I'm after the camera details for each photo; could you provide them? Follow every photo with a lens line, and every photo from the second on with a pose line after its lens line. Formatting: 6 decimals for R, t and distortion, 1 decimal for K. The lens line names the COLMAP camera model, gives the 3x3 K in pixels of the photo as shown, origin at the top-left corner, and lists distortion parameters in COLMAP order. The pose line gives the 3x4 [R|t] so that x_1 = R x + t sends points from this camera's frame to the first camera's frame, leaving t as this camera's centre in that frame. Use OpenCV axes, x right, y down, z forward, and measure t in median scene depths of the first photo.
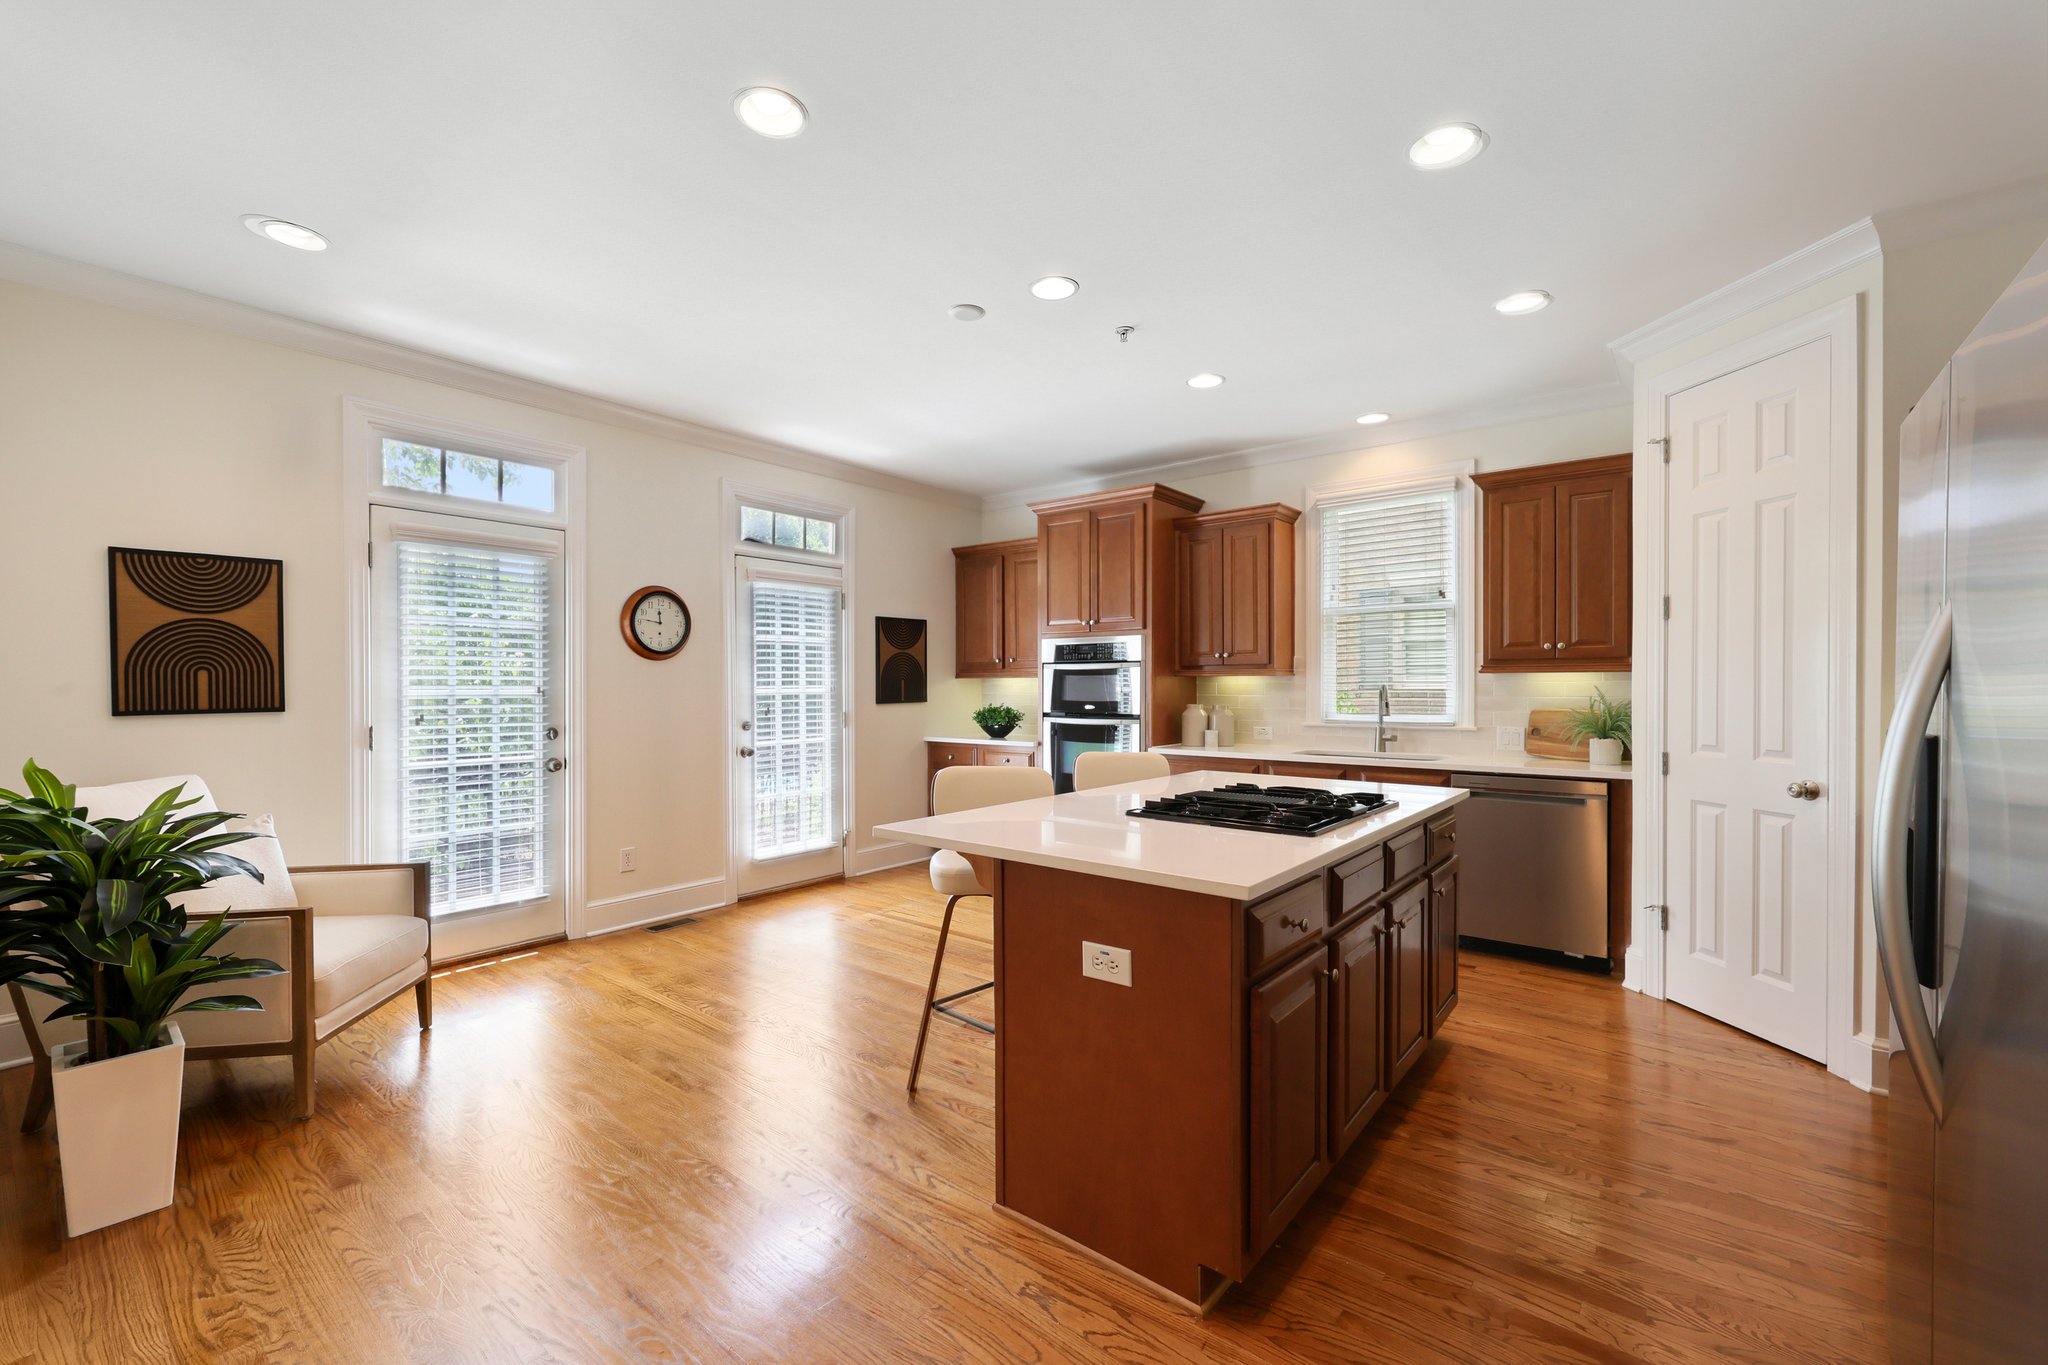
lens RADIAL K [[824.0, 0, 1020.6], [0, 824.0, 694.6], [0, 0, 1]] dist [-0.001886, 0.000305]
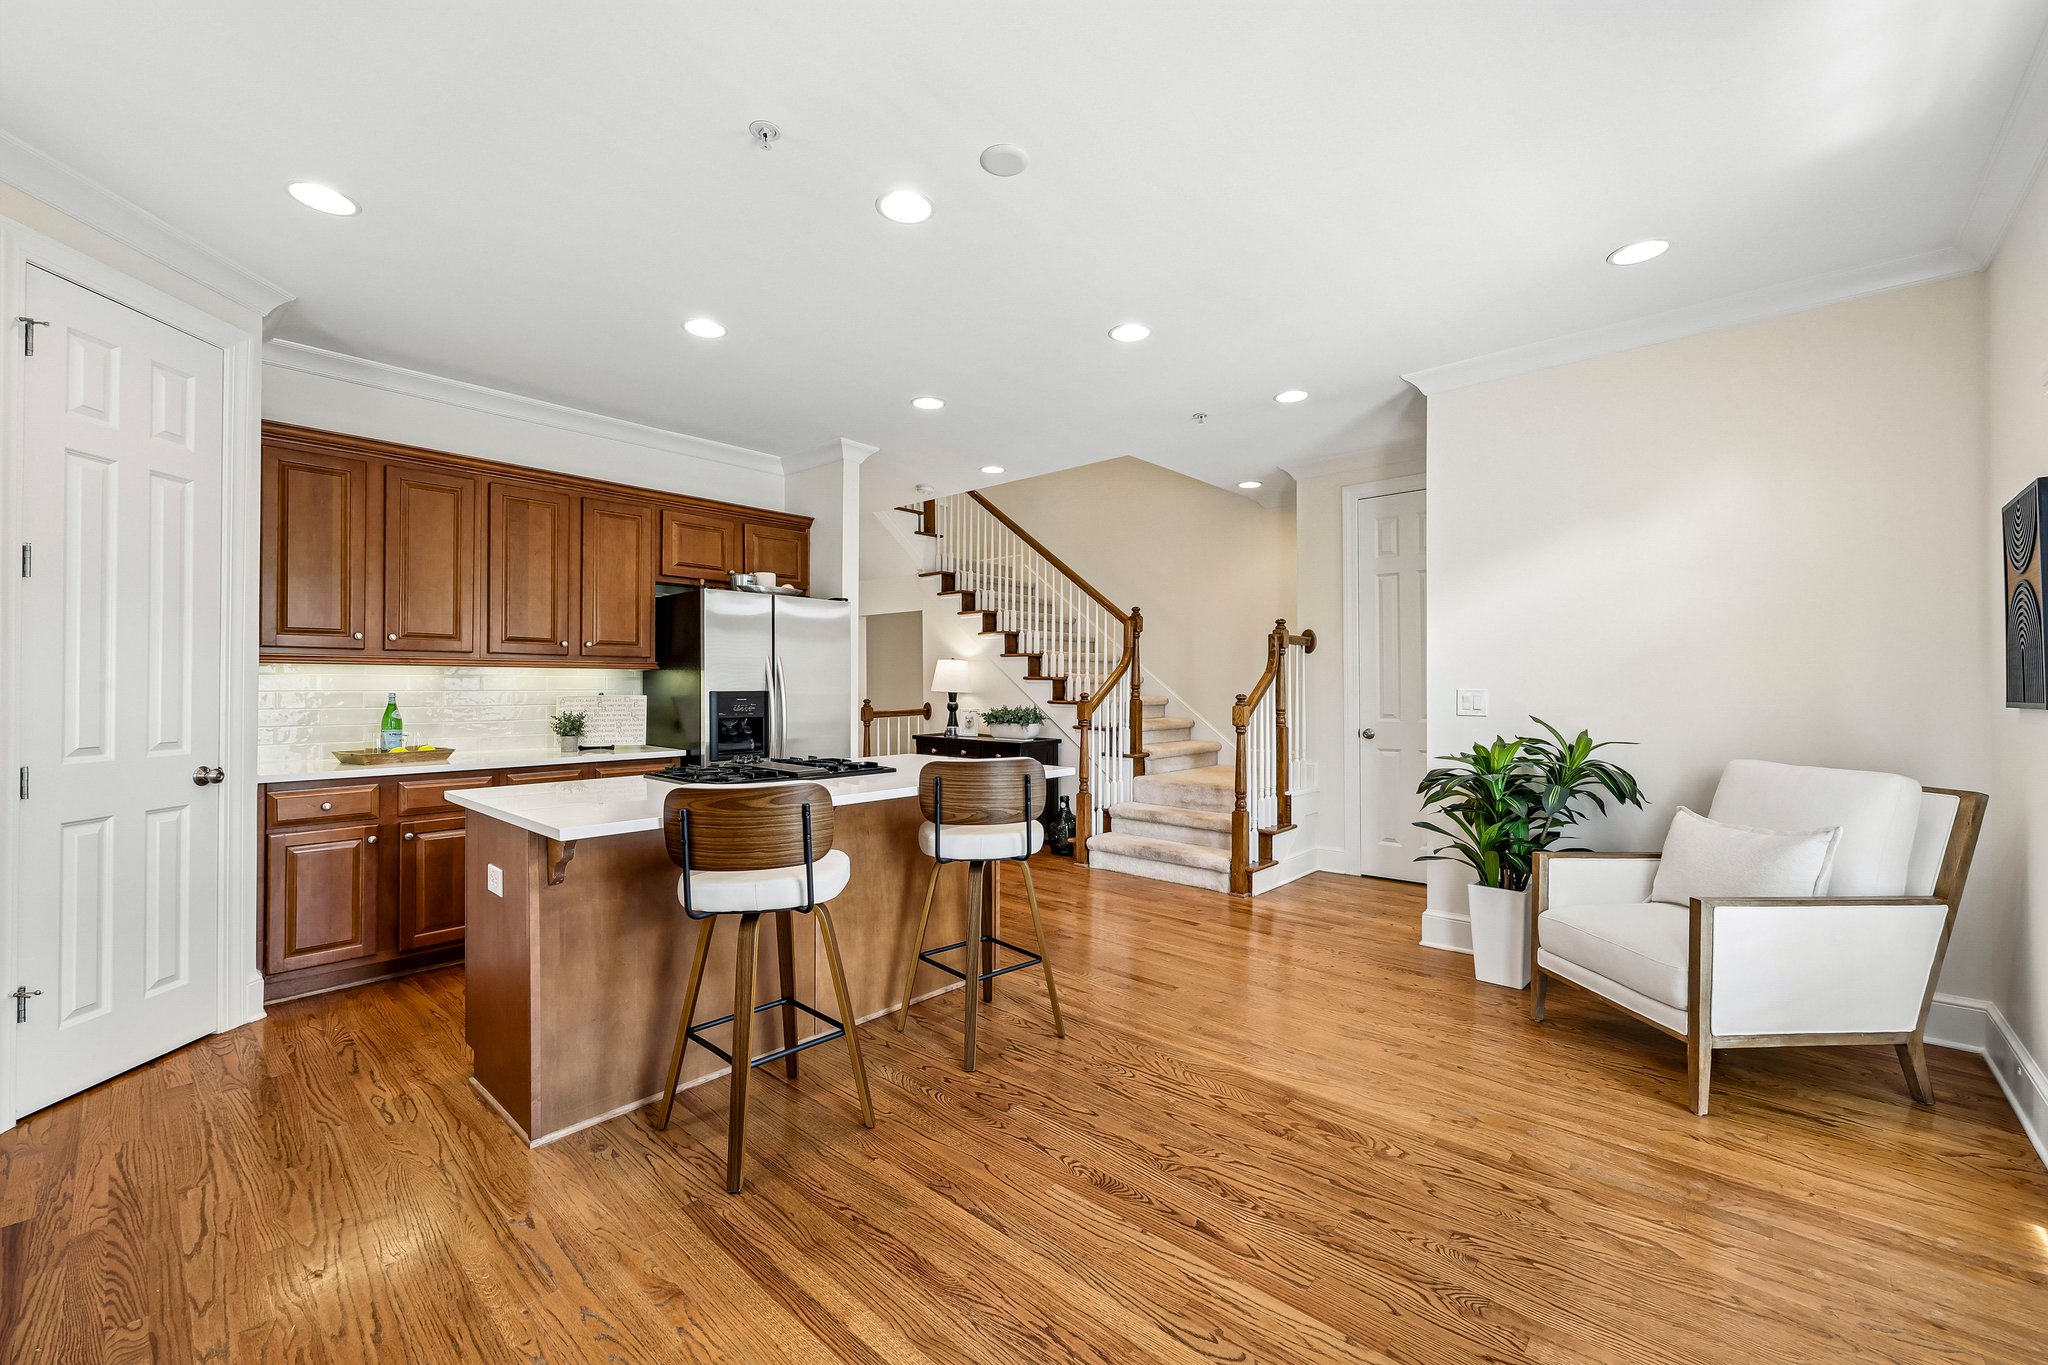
lens RADIAL K [[824.0, 0, 1024.2], [0, 824.0, 676.1], [0, 0, 1]] dist [-0.001886, 0.000305]
pose [[-0.998319, 0.000636, 0.057950, -0.077331], [0.000629, 1.000000, -0.000136, -0.004954], [-0.057951, -0.000099, -0.998319, 1.187484]]
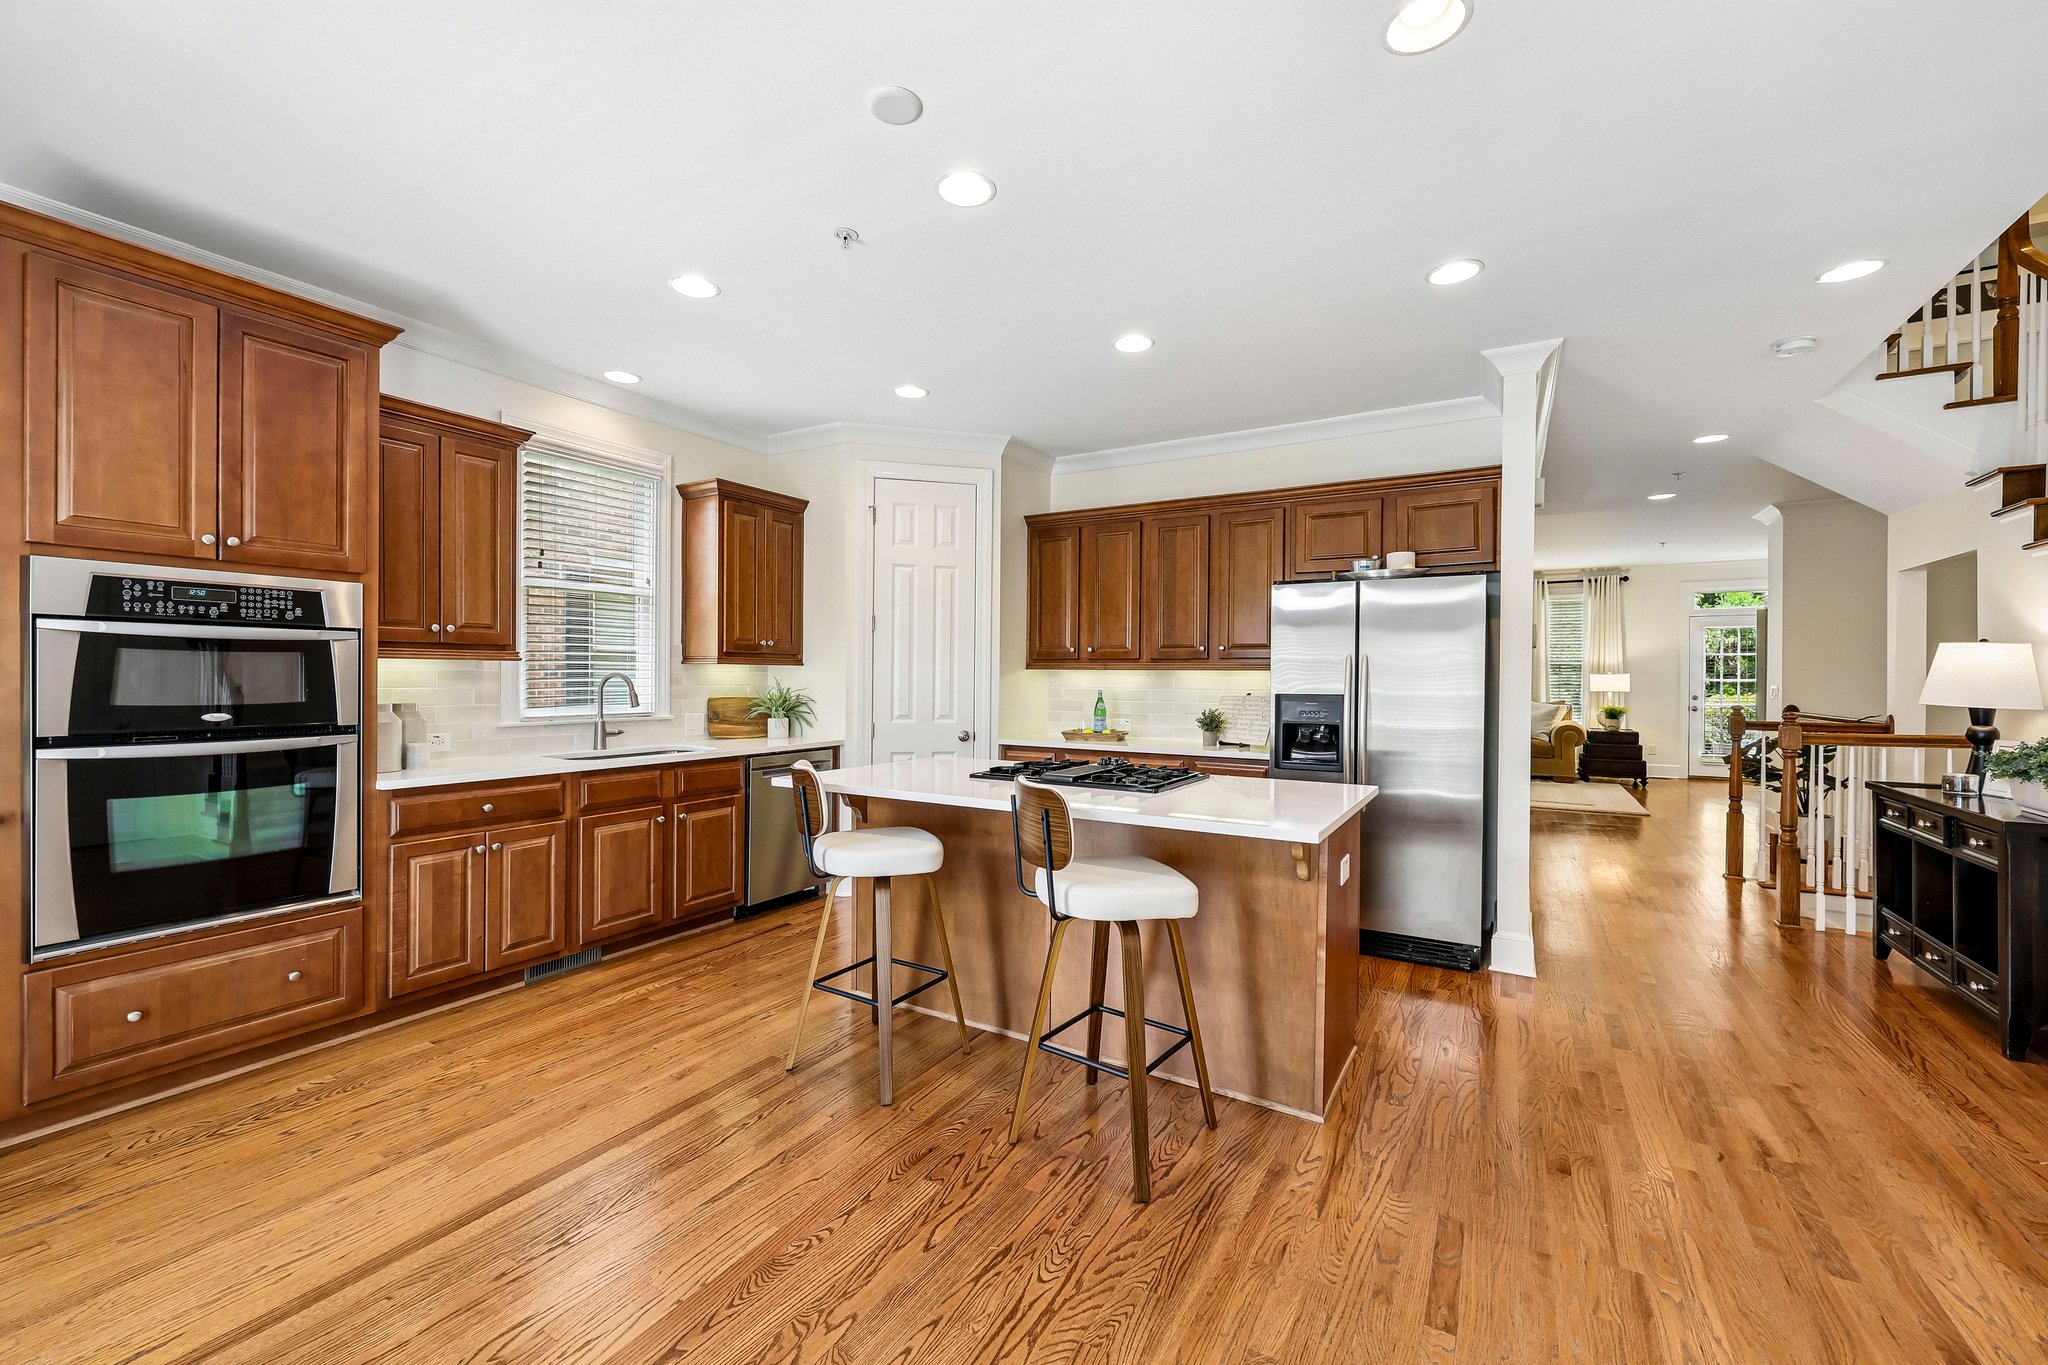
lens RADIAL K [[824.0, 0, 1020.5], [0, 824.0, 678.1], [0, 0, 1]] dist [-0.001886, 0.000305]
pose [[-0.129588, -0.002125, 0.991566, -0.498183], [0.003145, 0.999992, 0.002554, -0.008119], [-0.991563, 0.003449, -0.129580, 0.669149]]
